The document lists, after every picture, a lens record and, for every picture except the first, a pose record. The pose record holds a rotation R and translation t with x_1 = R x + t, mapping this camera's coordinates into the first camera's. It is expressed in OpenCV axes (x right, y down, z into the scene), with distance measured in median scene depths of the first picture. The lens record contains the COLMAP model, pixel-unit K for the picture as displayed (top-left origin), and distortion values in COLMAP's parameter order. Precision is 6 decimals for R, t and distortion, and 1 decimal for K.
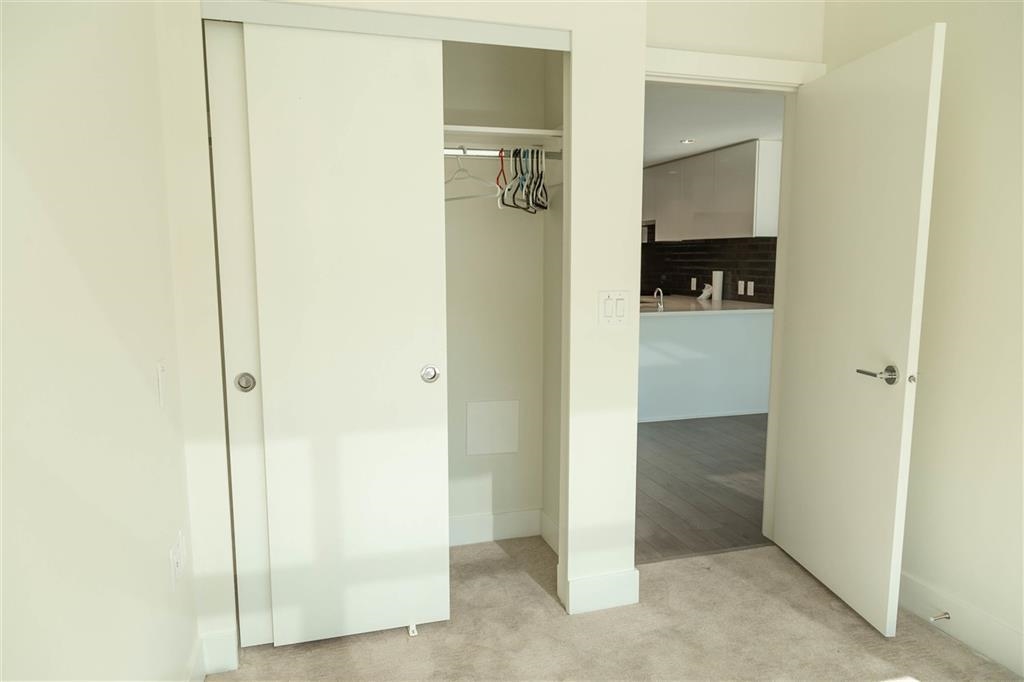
lens RADIAL K [[689.1, 0, 512.9], [0, 689.1, 343.2], [0, 0, 1]] dist [0.015742, -0.006034]
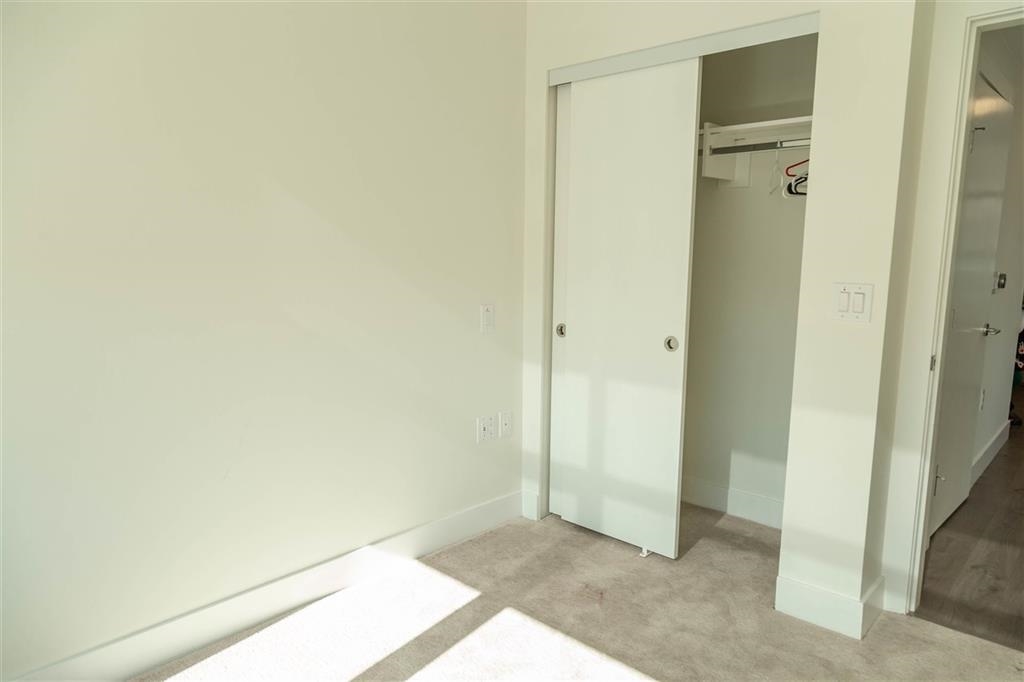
lens RADIAL K [[689.1, 0, 512.9], [0, 689.1, 341.3], [0, 0, 1]] dist [0.015742, -0.006034]
pose [[0.502915, 0.127543, -0.854874, 0.752598], [-0.117620, 0.989951, 0.078501, -0.020636], [0.856295, 0.061071, 0.512863, 0.163753]]
